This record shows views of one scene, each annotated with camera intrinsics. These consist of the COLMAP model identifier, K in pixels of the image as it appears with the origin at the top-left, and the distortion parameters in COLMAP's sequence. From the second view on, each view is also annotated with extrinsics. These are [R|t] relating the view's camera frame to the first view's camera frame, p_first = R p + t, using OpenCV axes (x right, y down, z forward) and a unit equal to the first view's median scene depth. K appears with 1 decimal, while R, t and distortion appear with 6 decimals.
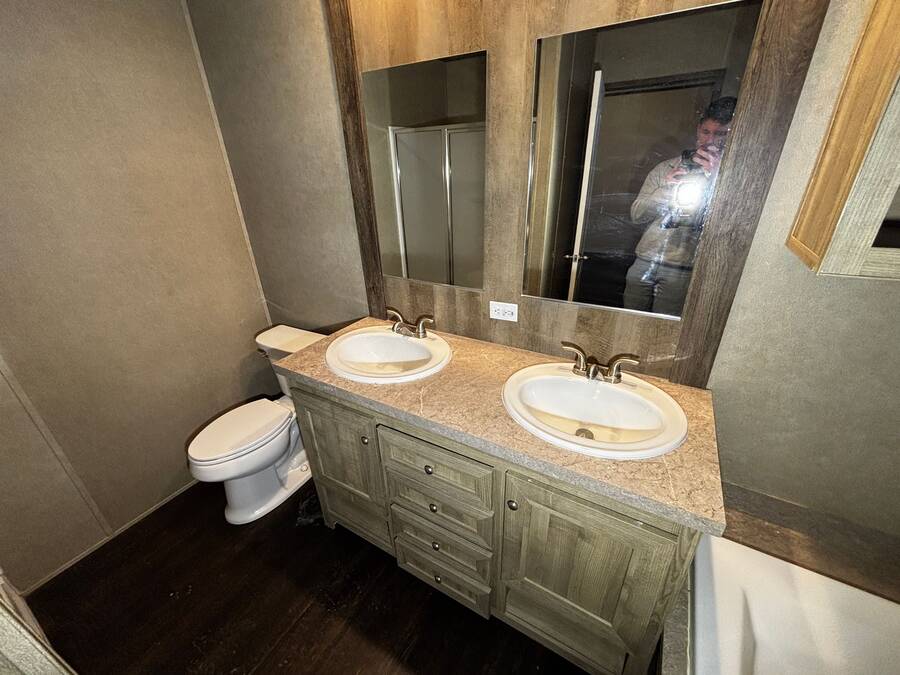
lens RADIAL K [[364.9, 0, 446.2], [0, 364.9, 338.3], [0, 0, 1]] dist [0.001296, 0.000619]
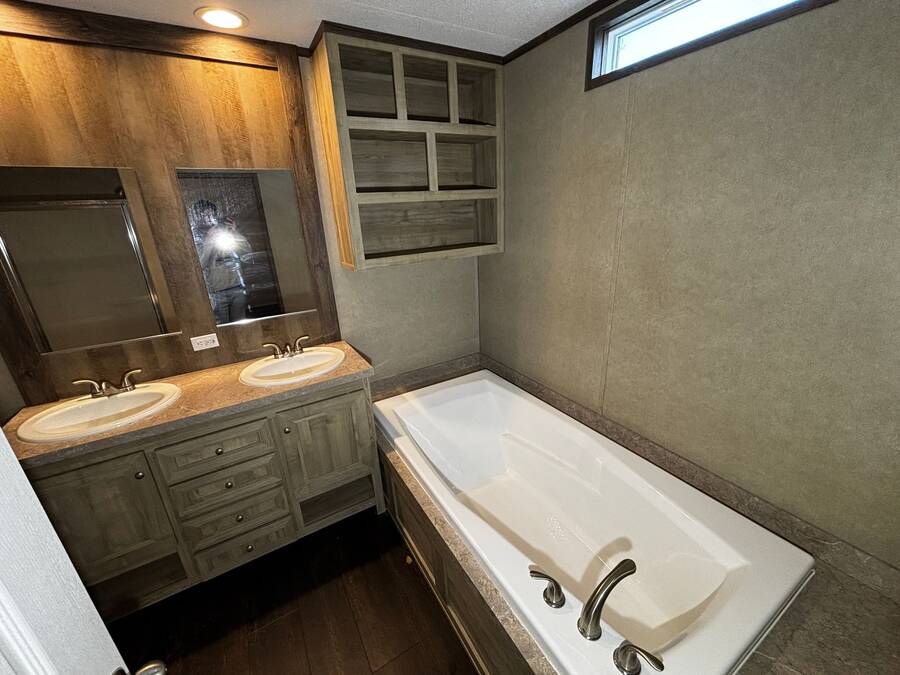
lens RADIAL K [[364.9, 0, 452.1], [0, 364.9, 338.5], [0, 0, 1]] dist [0.001296, 0.000619]
pose [[0.483187, -0.287638, 0.826919, -0.518161], [0.402751, 0.911649, 0.081775, 0.172534], [-0.777381, 0.293530, 0.556344, -0.464454]]
